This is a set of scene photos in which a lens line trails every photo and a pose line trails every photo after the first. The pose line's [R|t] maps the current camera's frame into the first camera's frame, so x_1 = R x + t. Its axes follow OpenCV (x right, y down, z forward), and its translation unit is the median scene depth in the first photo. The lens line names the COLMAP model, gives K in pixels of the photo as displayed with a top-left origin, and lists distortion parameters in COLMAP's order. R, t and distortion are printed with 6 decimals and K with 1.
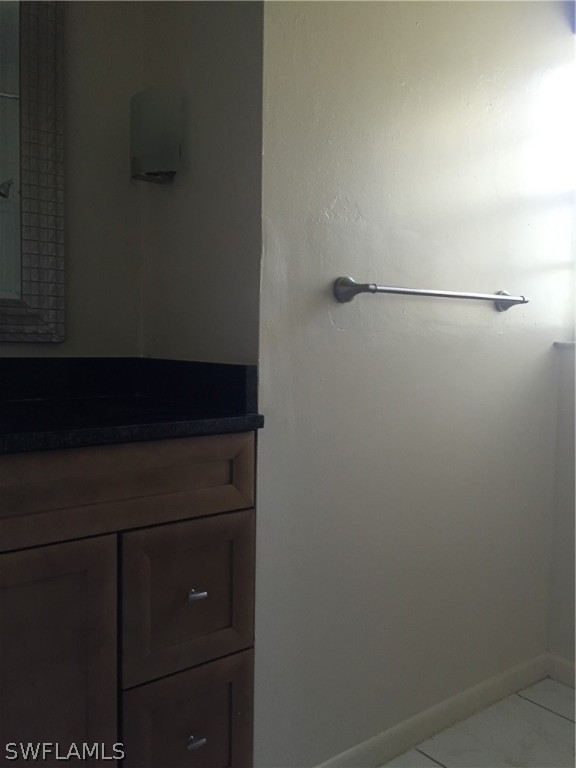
lens RADIAL K [[648.9, 0, 287.3], [0, 648.9, 385.6], [0, 0, 1]] dist [0.064351, -0.073408]
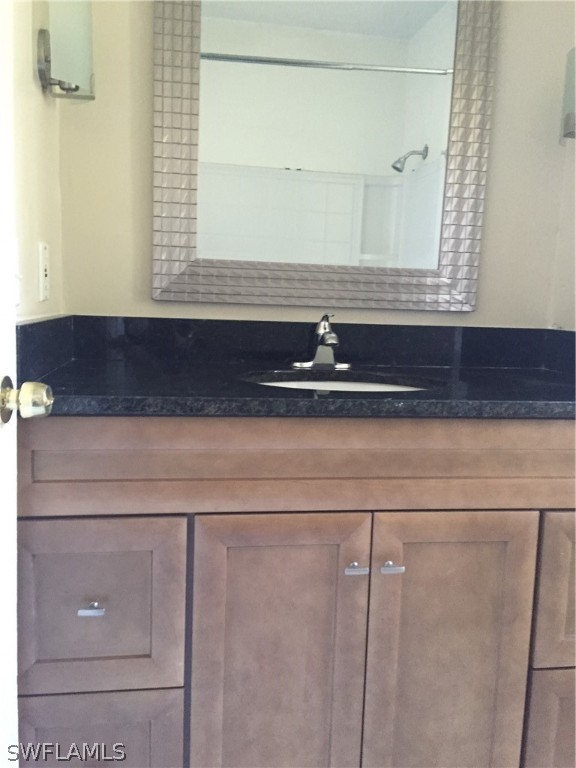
lens RADIAL K [[648.9, 0, 287.2], [0, 648.9, 383.2], [0, 0, 1]] dist [0.064351, -0.073408]
pose [[0.868010, 0.076539, -0.490613, -0.120468], [-0.054723, 0.996775, 0.058687, 0.000486], [0.493522, -0.024094, 0.869399, -0.026701]]
